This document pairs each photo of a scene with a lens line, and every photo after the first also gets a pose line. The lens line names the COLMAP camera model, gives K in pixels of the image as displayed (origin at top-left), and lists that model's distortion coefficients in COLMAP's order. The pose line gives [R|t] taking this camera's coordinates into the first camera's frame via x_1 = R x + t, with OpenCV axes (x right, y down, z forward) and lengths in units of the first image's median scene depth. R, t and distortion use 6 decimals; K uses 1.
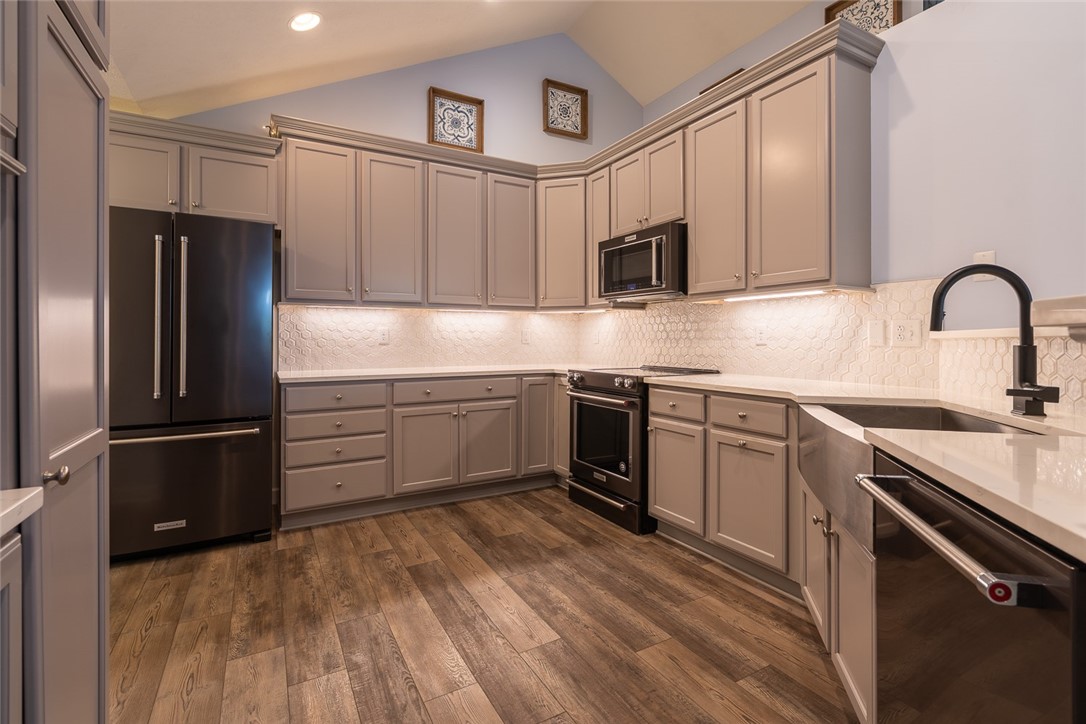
lens RADIAL K [[504.6, 0, 545.3], [0, 504.6, 333.6], [0, 0, 1]] dist [0.002660, 0.000779]
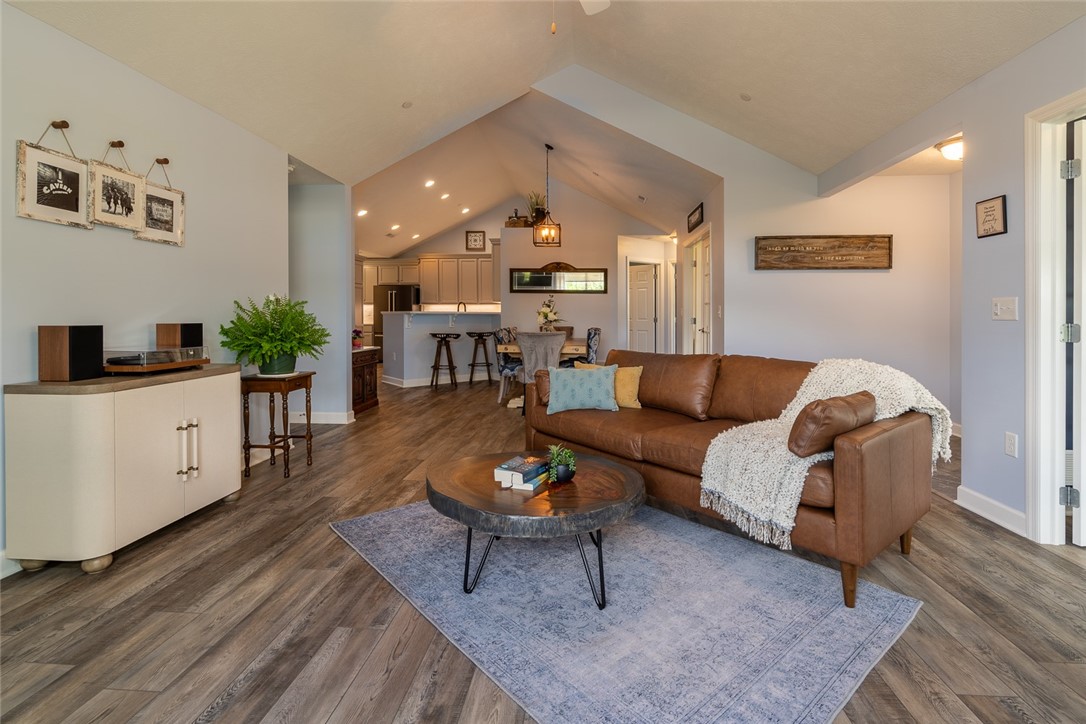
lens RADIAL K [[515.0, 0, 575.1], [0, 515.0, 320.4], [0, 0, 1]] dist [0.000578, 0.000117]
pose [[0.849735, 0.011529, -0.527084, 1.925559], [0.003342, 0.999623, 0.027253, -0.032198], [0.527199, -0.024919, 0.849376, -1.267663]]
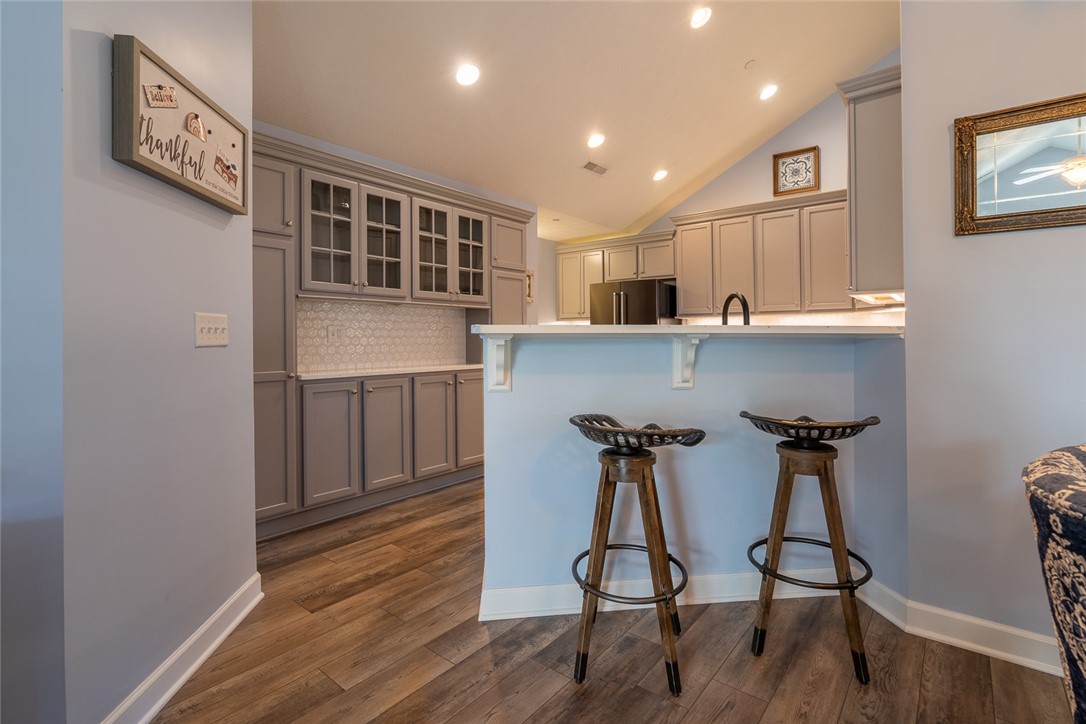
lens RADIAL K [[507.8, 0, 559.4], [0, 507.8, 334.5], [0, 0, 1]] dist [-0.002389, -0.000164]
pose [[0.364575, -0.002557, -0.931170, 0.841802], [0.016563, 0.999856, 0.003739, -0.008506], [0.931027, -0.016786, 0.364565, -0.065903]]
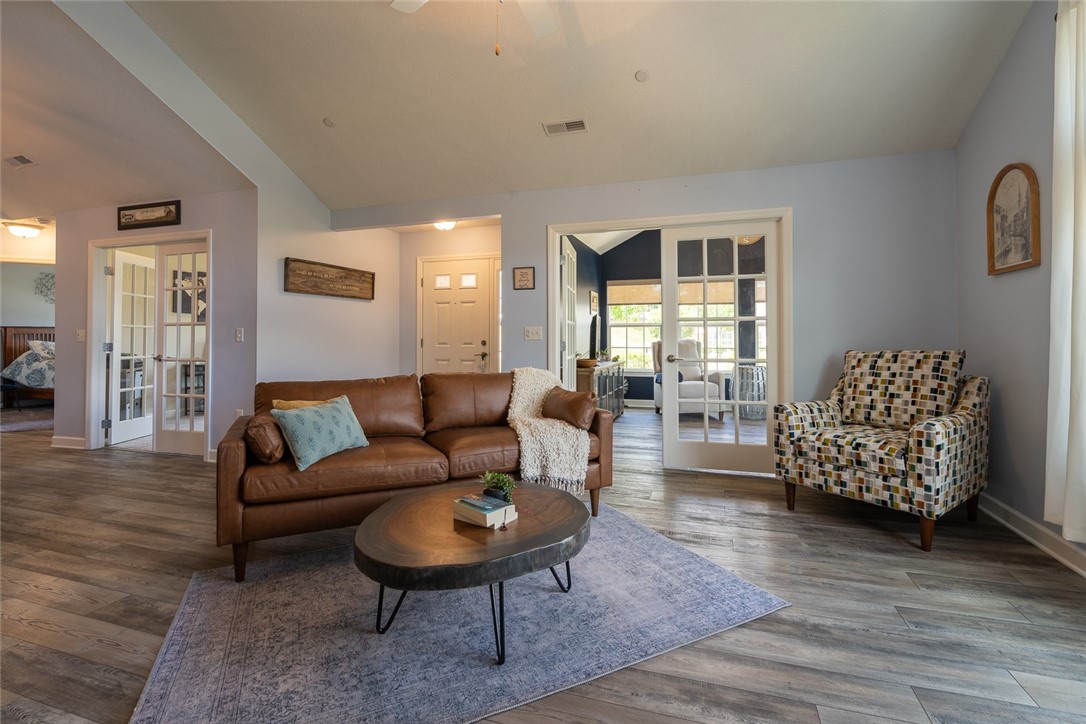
lens RADIAL K [[491.9, 0, 538.3], [0, 491.9, 330.1], [0, 0, 1]] dist [-0.000794, 0.000435]
pose [[0.744377, 0.008807, 0.667702, 1.305813], [-0.008910, 0.999955, -0.003257, -0.030138], [-0.667700, -0.003525, 0.744422, -1.226439]]
